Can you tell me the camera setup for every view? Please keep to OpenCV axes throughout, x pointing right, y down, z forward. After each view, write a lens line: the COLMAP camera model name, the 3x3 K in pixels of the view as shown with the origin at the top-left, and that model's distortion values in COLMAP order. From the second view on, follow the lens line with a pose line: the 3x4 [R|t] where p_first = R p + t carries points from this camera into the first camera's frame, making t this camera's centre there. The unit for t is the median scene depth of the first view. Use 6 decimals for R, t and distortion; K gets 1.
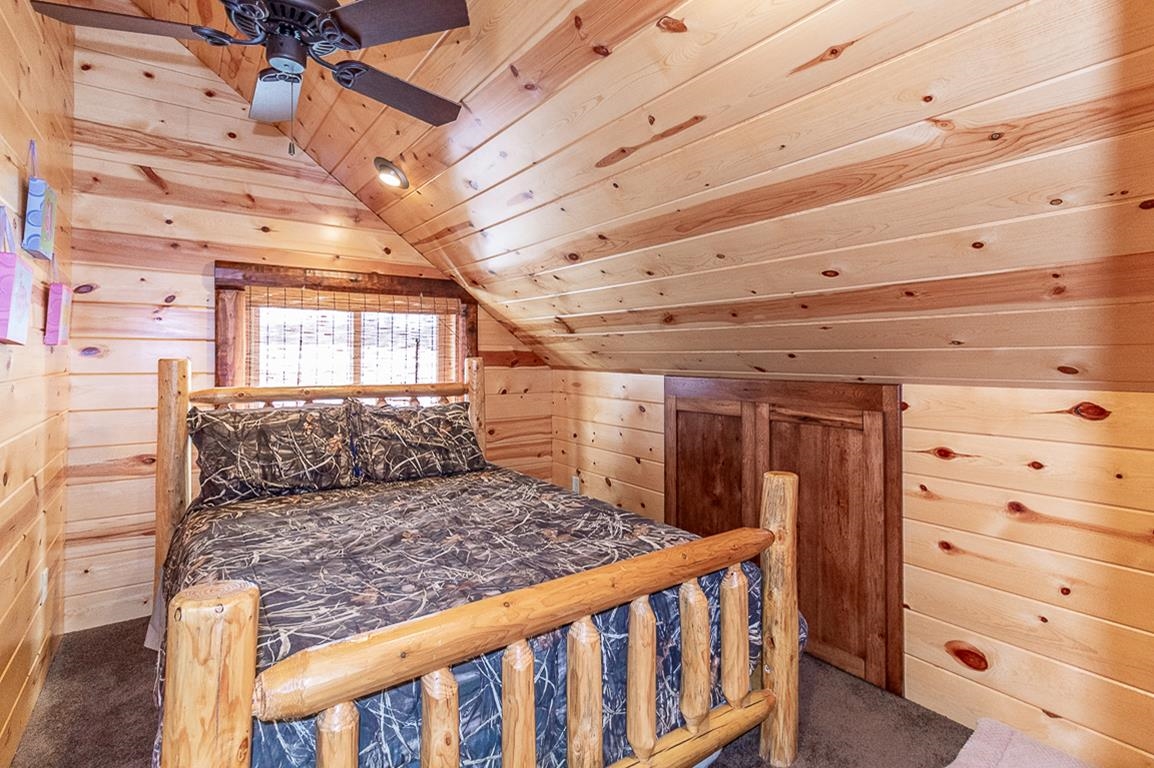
lens RADIAL K [[544.1, 0, 574.2], [0, 544.1, 347.4], [0, 0, 1]] dist [-0.000099, 0.000233]
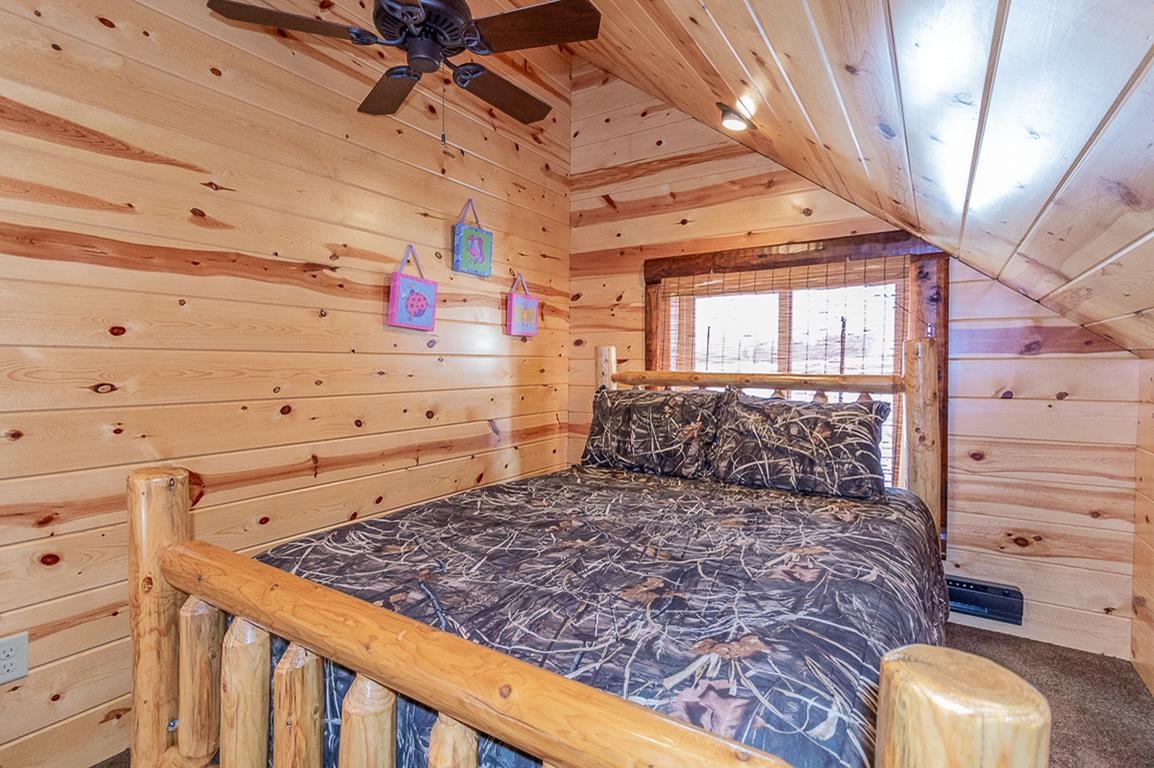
lens RADIAL K [[535.5, 0, 582.9], [0, 535.5, 373.8], [0, 0, 1]] dist [0.002933, 0.000844]
pose [[0.381557, 0.016088, -0.924205, 0.370530], [0.015343, 0.999601, 0.023735, 0.055285], [0.924218, -0.023236, 0.381158, 0.502771]]
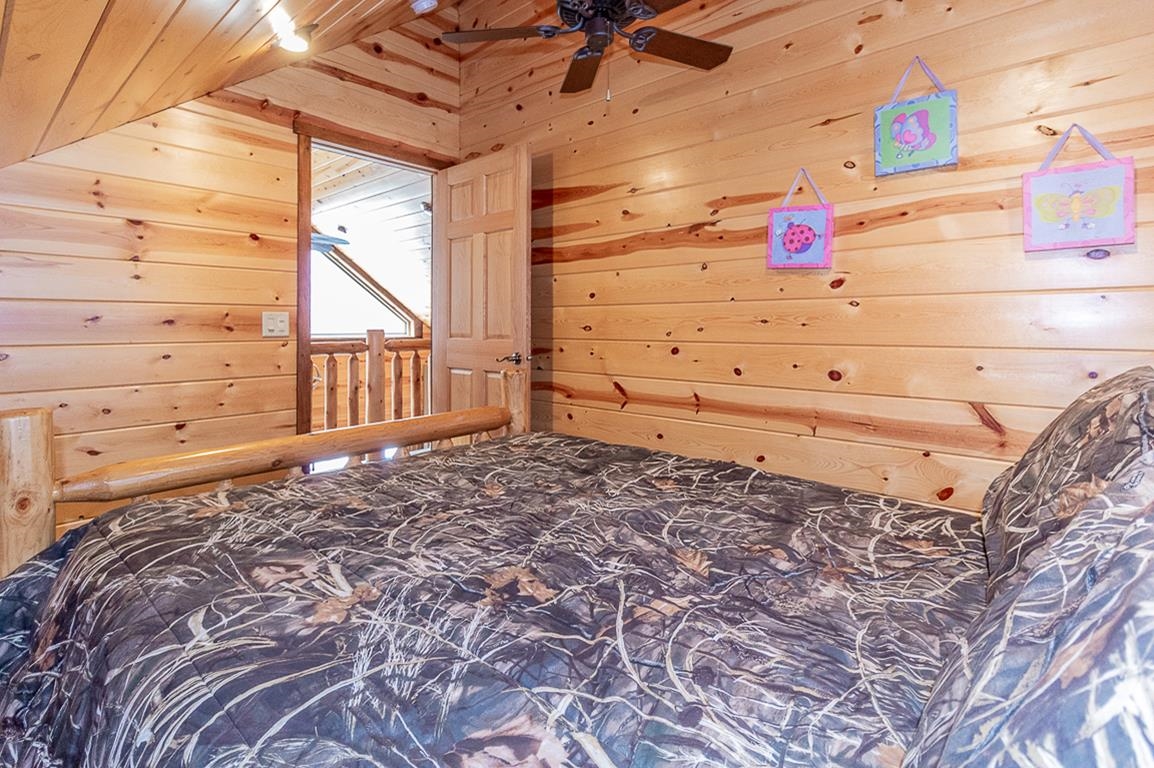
lens RADIAL K [[527.8, 0, 599.5], [0, 527.8, 386.0], [0, 0, 1]] dist [-0.000957, -0.000154]
pose [[-0.966326, 0.029537, -0.255620, 0.011115], [0.005070, 0.995383, 0.095849, 0.080904], [0.257271, 0.091326, -0.962014, 1.066905]]
